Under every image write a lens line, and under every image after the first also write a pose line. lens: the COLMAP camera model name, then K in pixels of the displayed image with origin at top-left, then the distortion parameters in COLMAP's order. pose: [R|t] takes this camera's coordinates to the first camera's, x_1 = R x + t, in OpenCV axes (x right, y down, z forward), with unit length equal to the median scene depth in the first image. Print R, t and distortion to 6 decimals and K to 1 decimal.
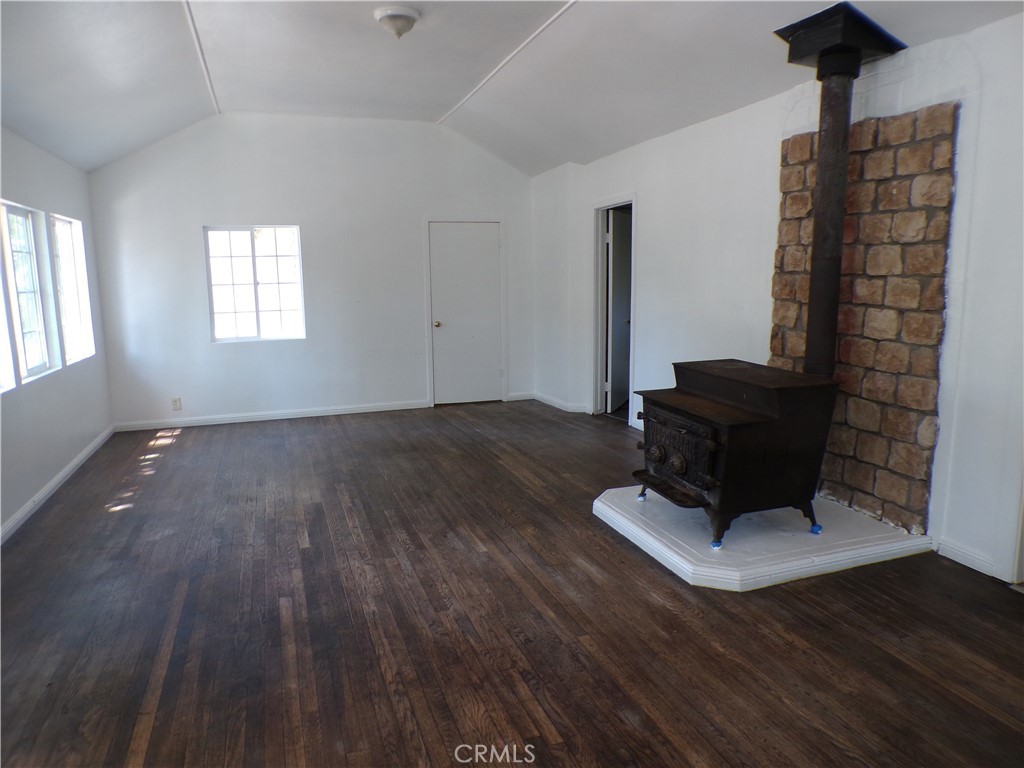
lens RADIAL K [[690.3, 0, 506.1], [0, 690.3, 387.3], [0, 0, 1]] dist [-0.048298, 0.026113]
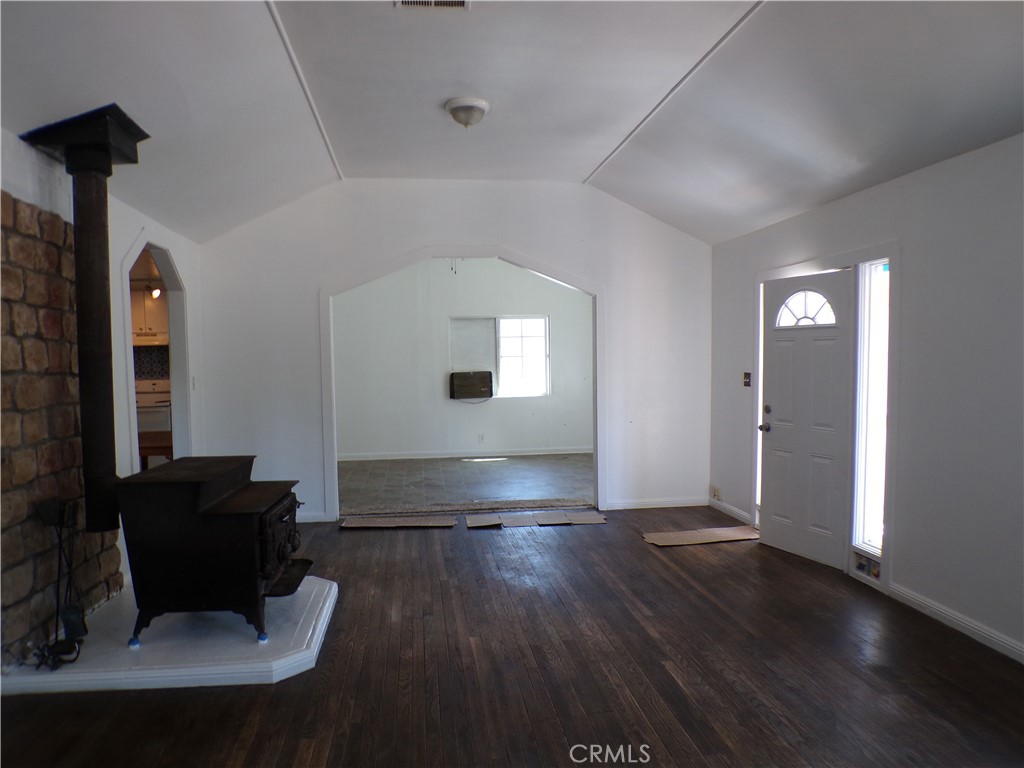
lens RADIAL K [[690.3, 0, 506.1], [0, 690.3, 387.3], [0, 0, 1]] dist [-0.048298, 0.026113]
pose [[-0.979164, 0.023634, 0.201691, -0.284671], [0.064334, 0.978148, 0.197707, -0.303415], [-0.192611, 0.206563, -0.959288, 1.853046]]
